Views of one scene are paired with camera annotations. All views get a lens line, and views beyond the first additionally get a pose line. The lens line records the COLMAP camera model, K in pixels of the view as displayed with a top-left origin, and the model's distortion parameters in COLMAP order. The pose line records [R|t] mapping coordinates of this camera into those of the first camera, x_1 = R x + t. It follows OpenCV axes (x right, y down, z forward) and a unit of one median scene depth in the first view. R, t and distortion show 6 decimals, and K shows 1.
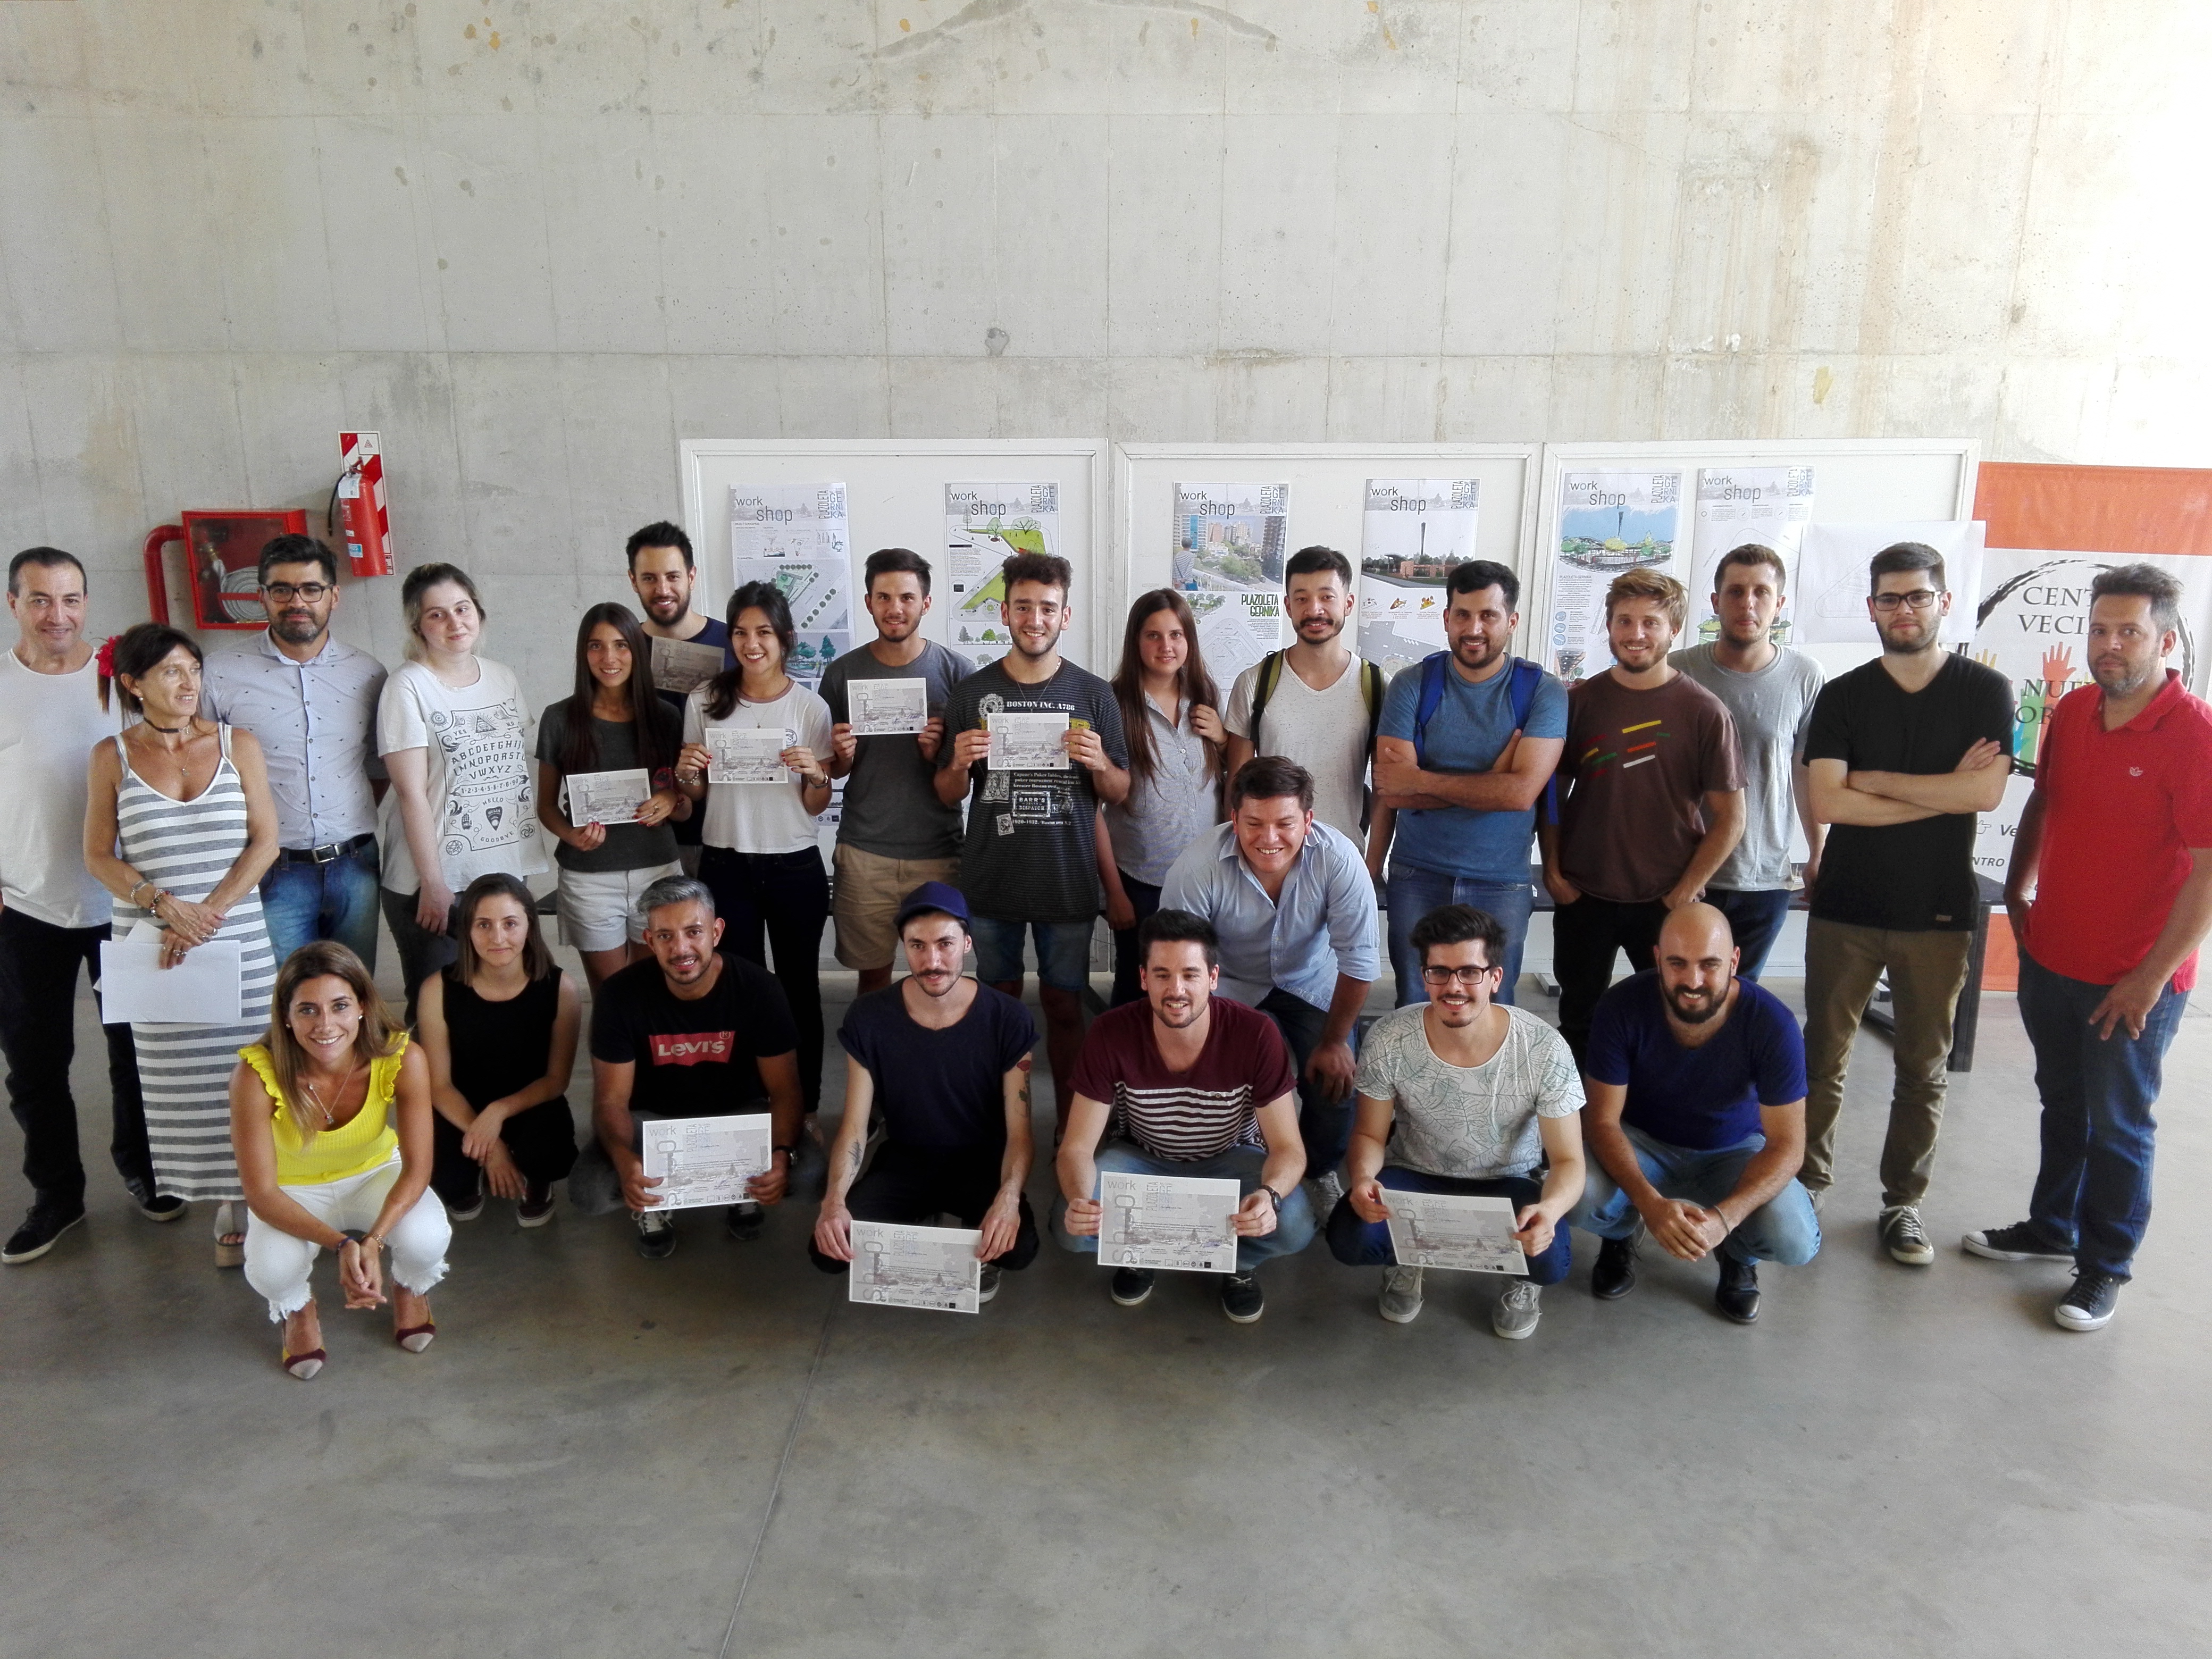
lens RADIAL K [[1762.3, 0, 1113.3], [0, 1762.3, 829.5], [0, 0, 1]] dist [0.106667, -0.207798]
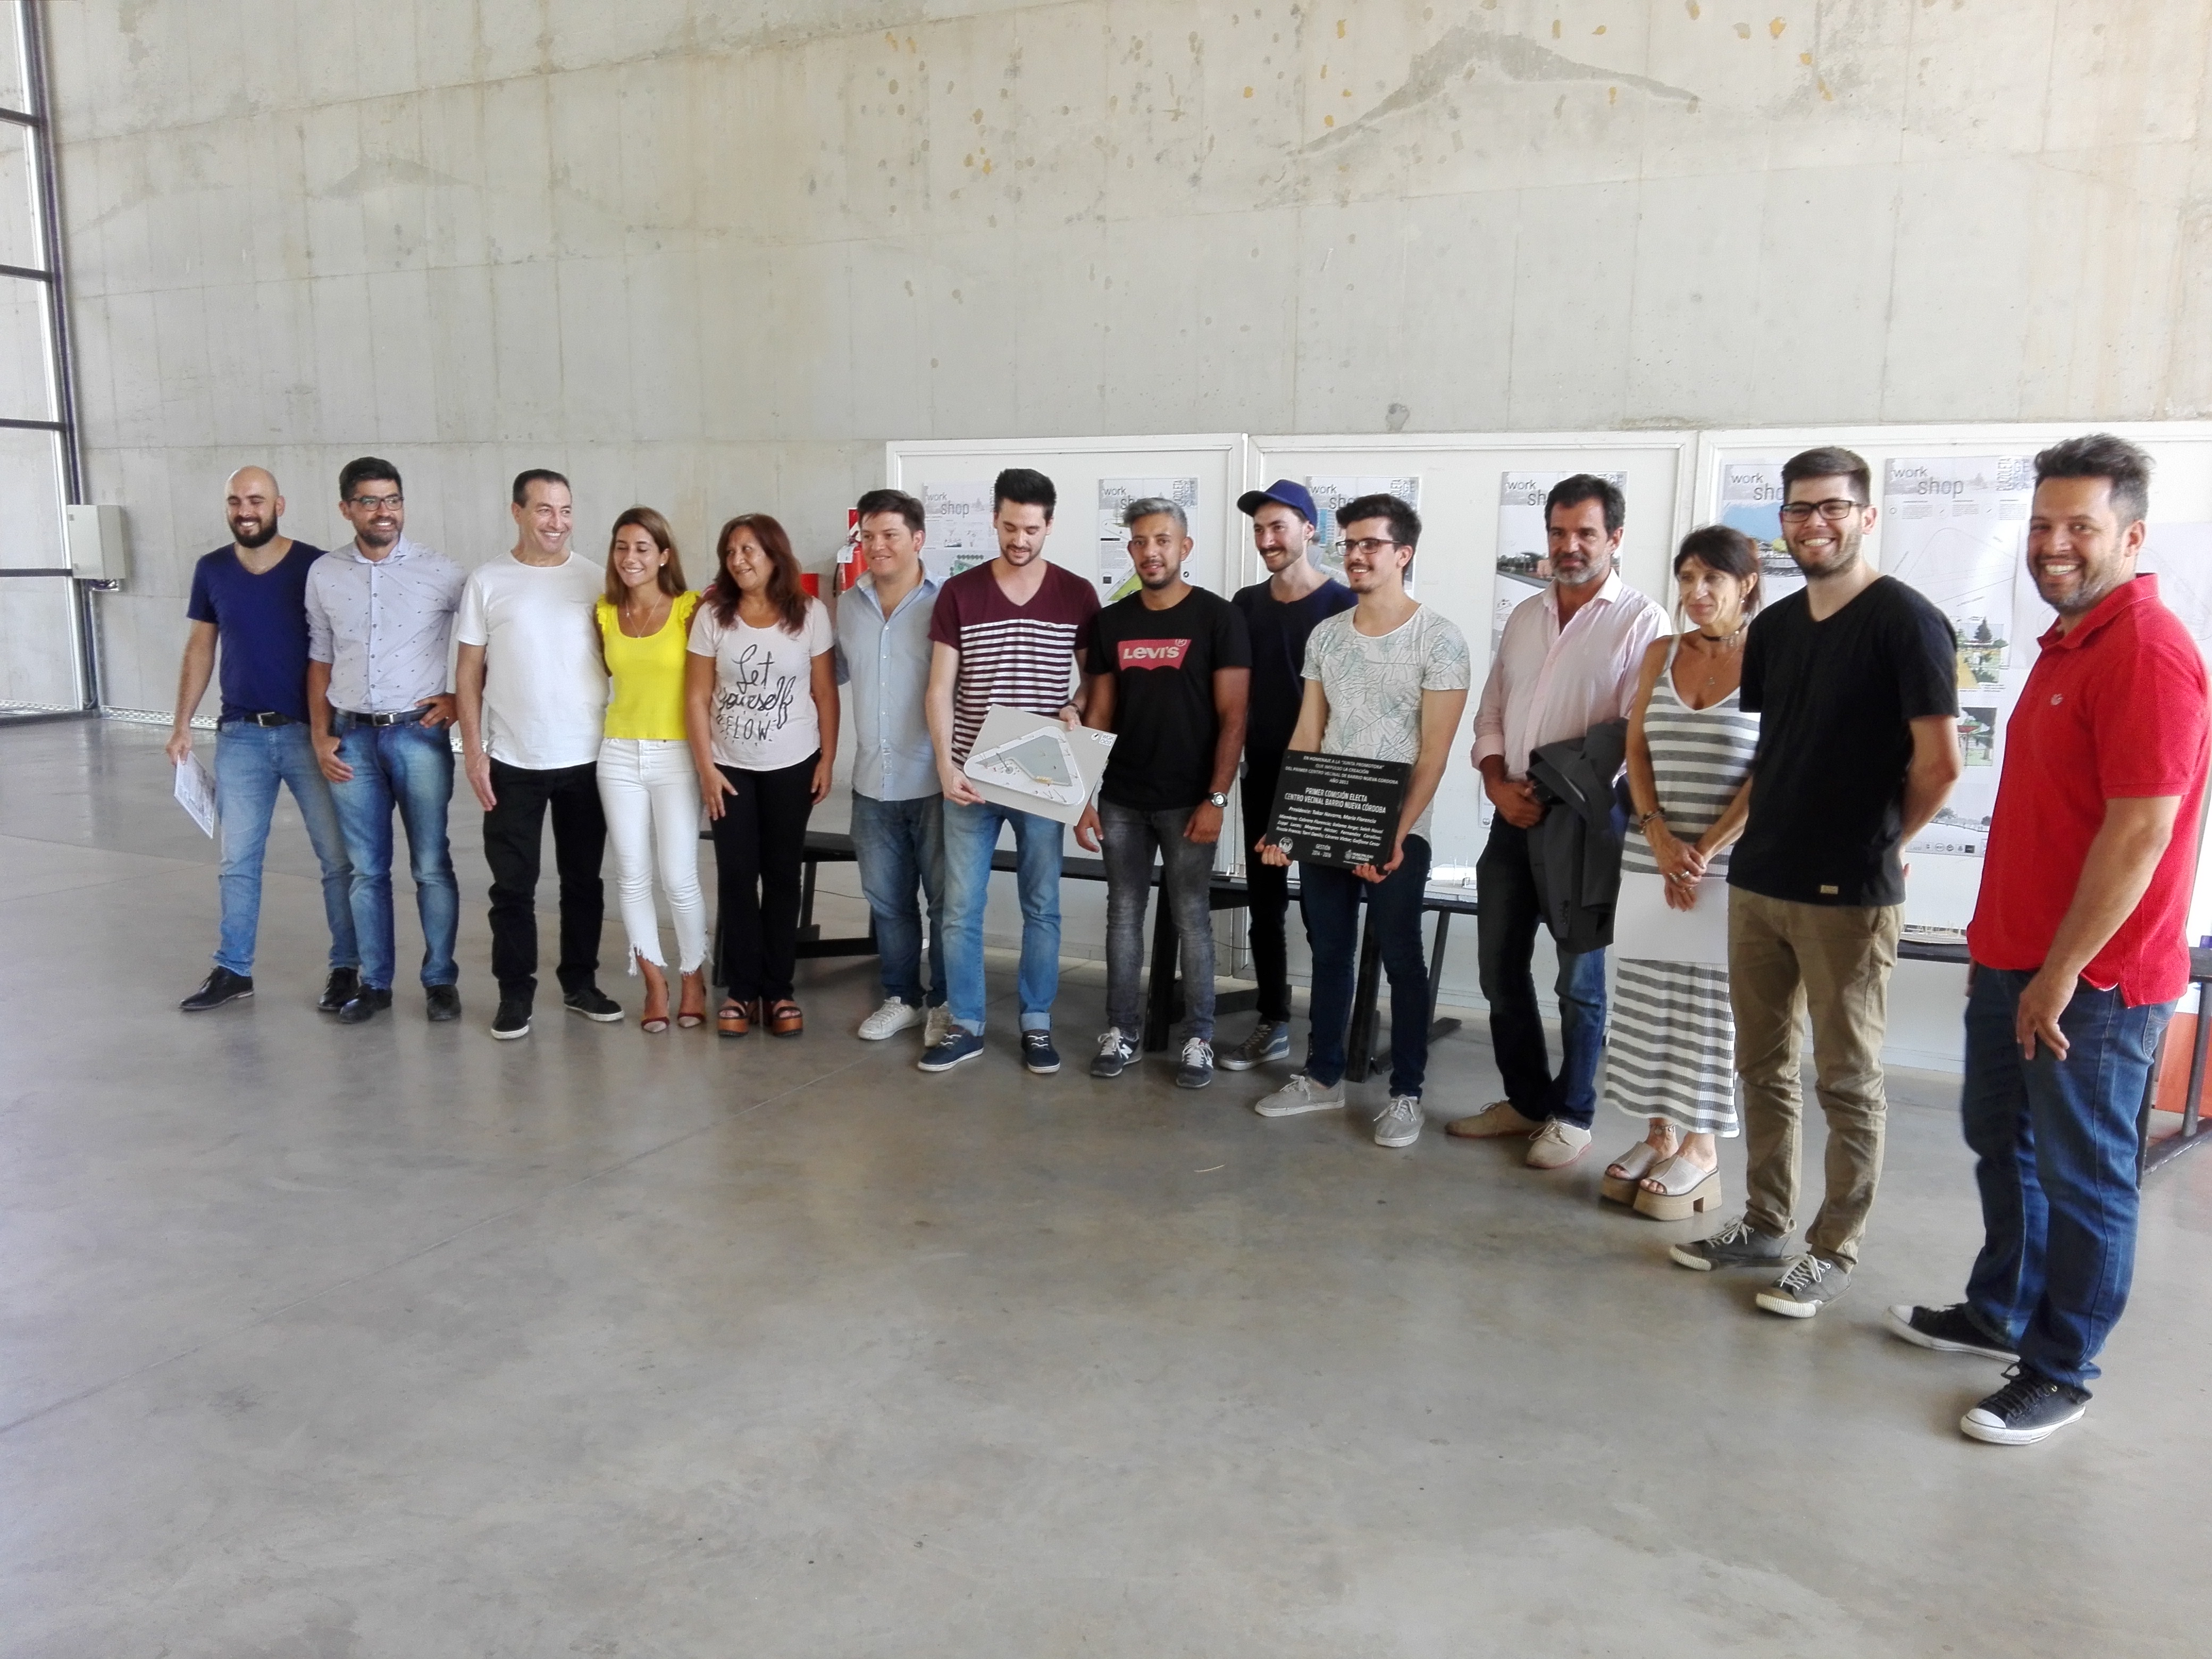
lens RADIAL K [[1762.3, 0, 1113.3], [0, 1762.3, 829.5], [0, 0, 1]] dist [0.106667, -0.207798]
pose [[0.904543, 0.078544, -0.419085, 0.239314], [-0.123235, 0.989098, -0.080611, 0.060460], [0.408185, 0.124562, 0.904361, 0.053519]]
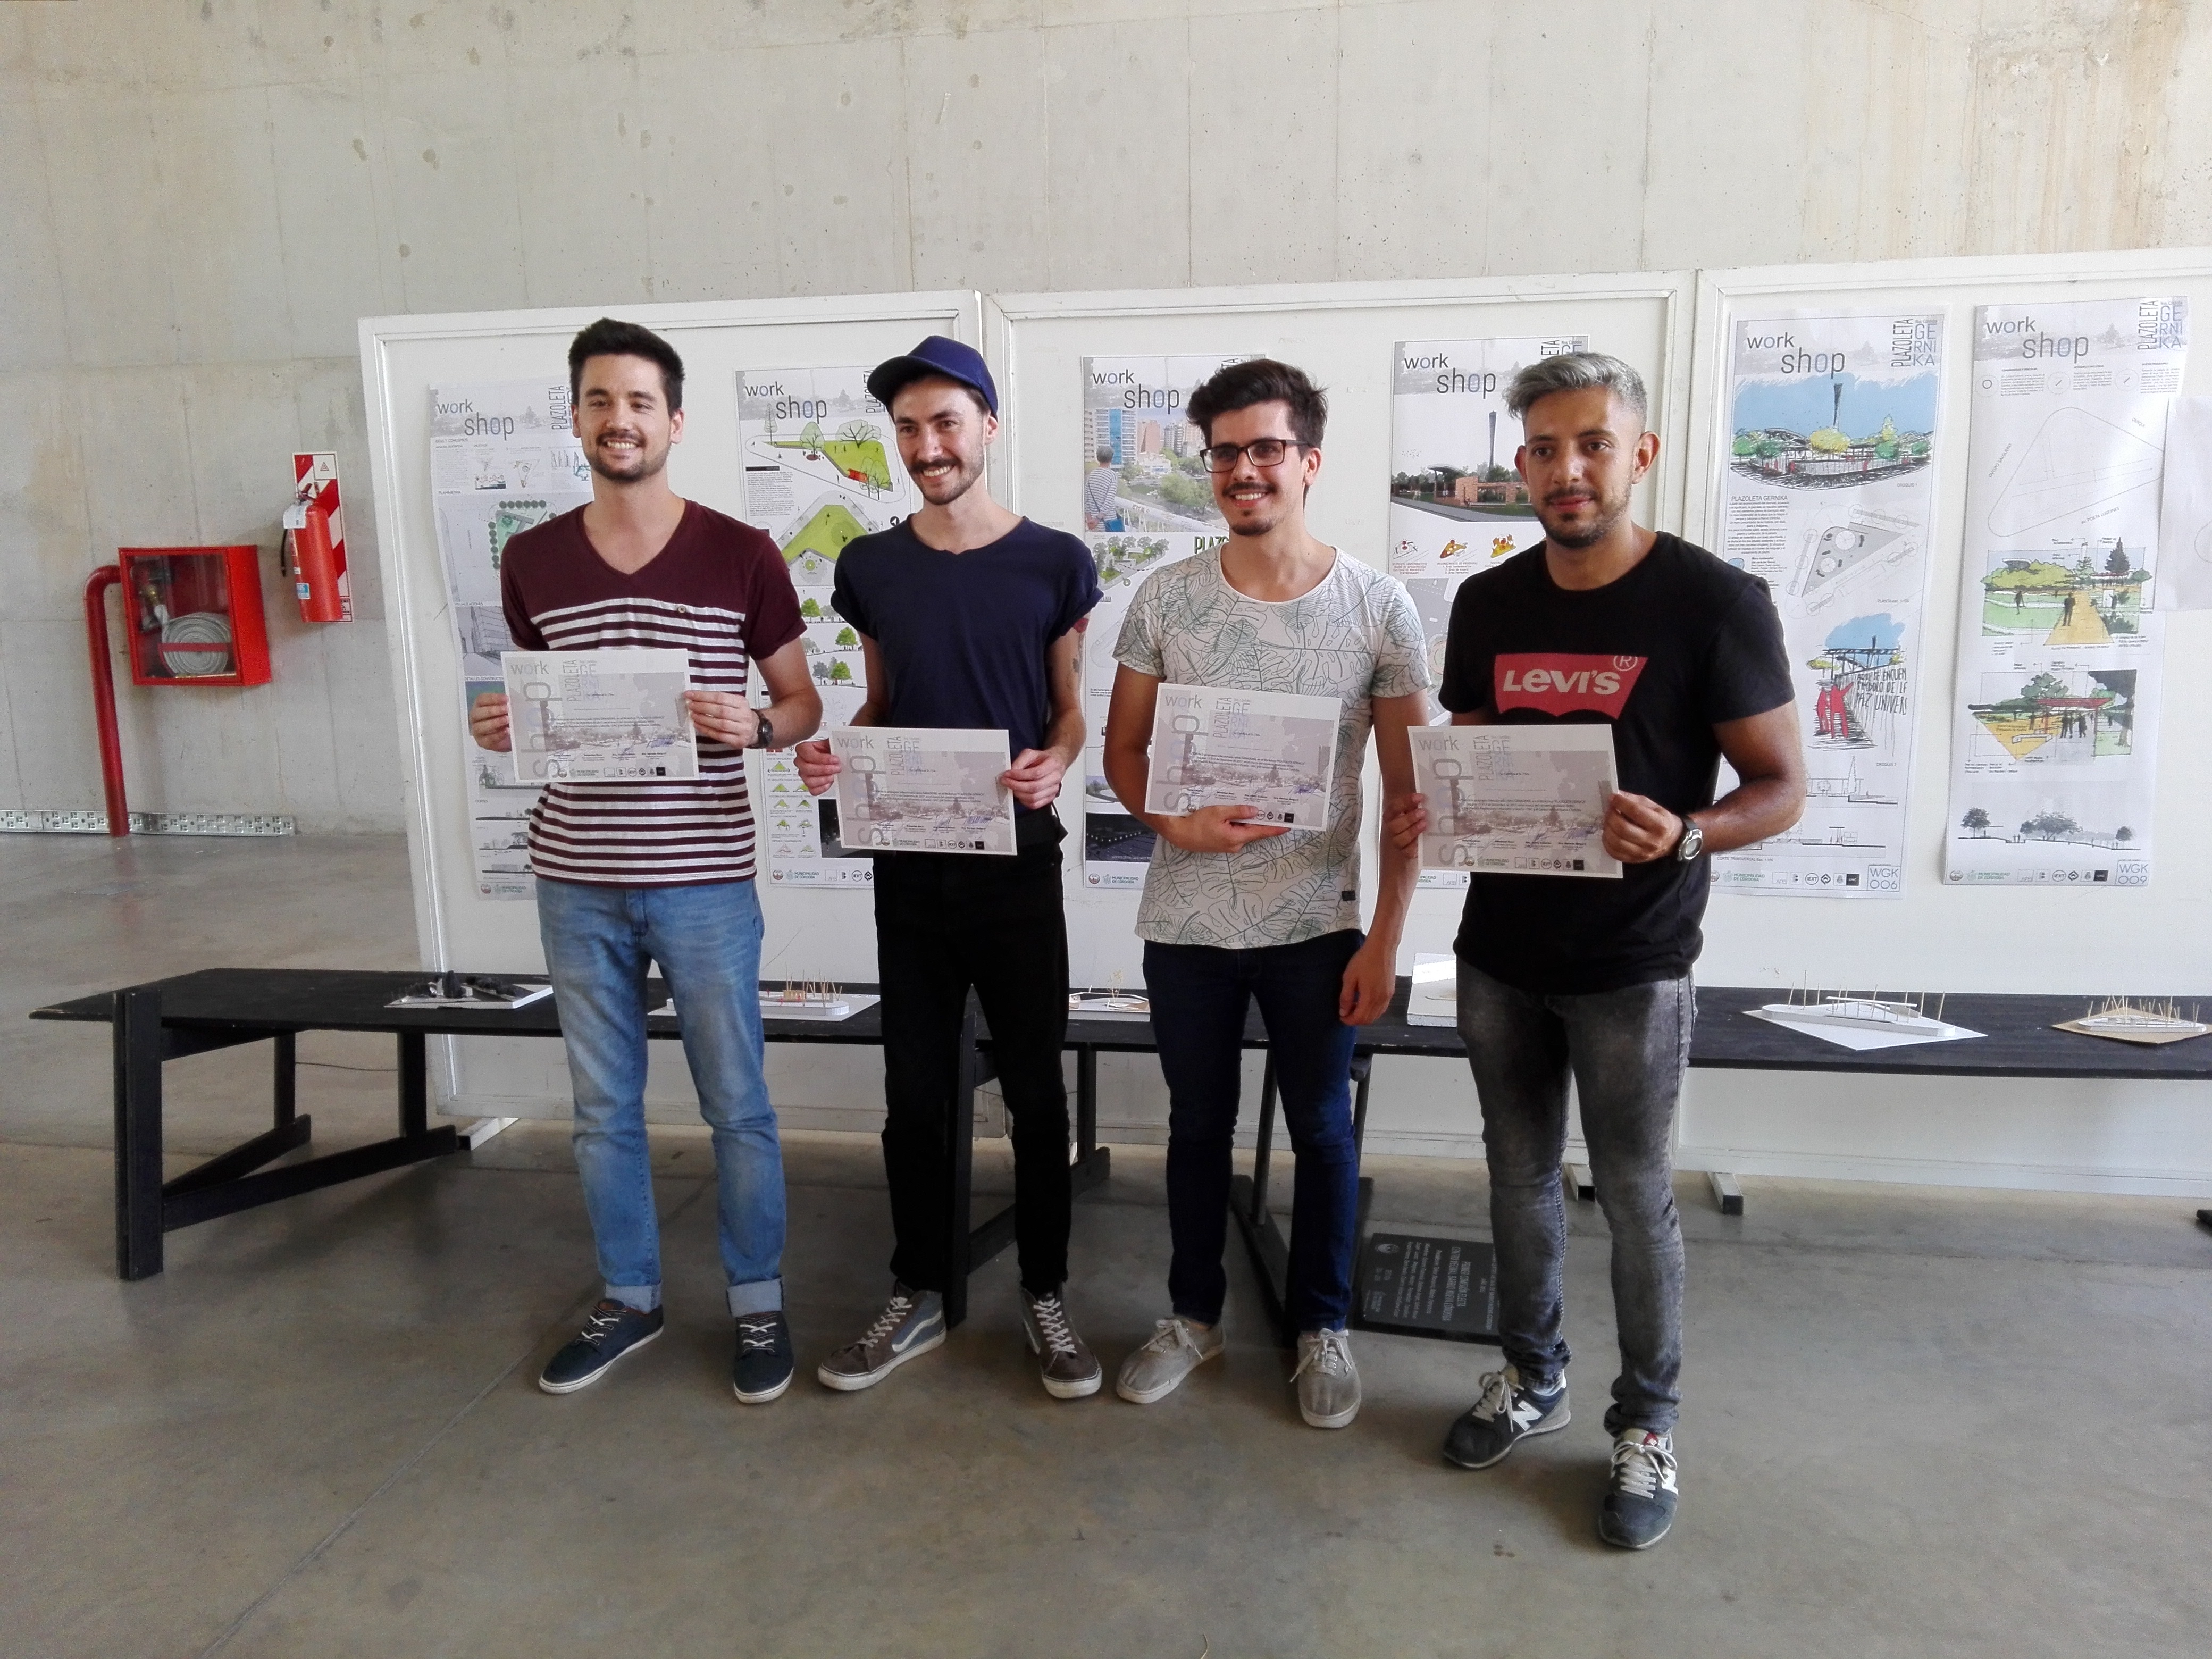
lens RADIAL K [[1776.6, 0, 1097.4], [0, 1776.6, 827.1], [0, 0, 1]] dist [0.107942, -0.213065]
pose [[0.985010, 0.010374, -0.172185, 0.097765], [-0.024115, 0.996669, -0.077907, 0.012300], [0.170804, 0.080891, 0.981979, 0.254771]]
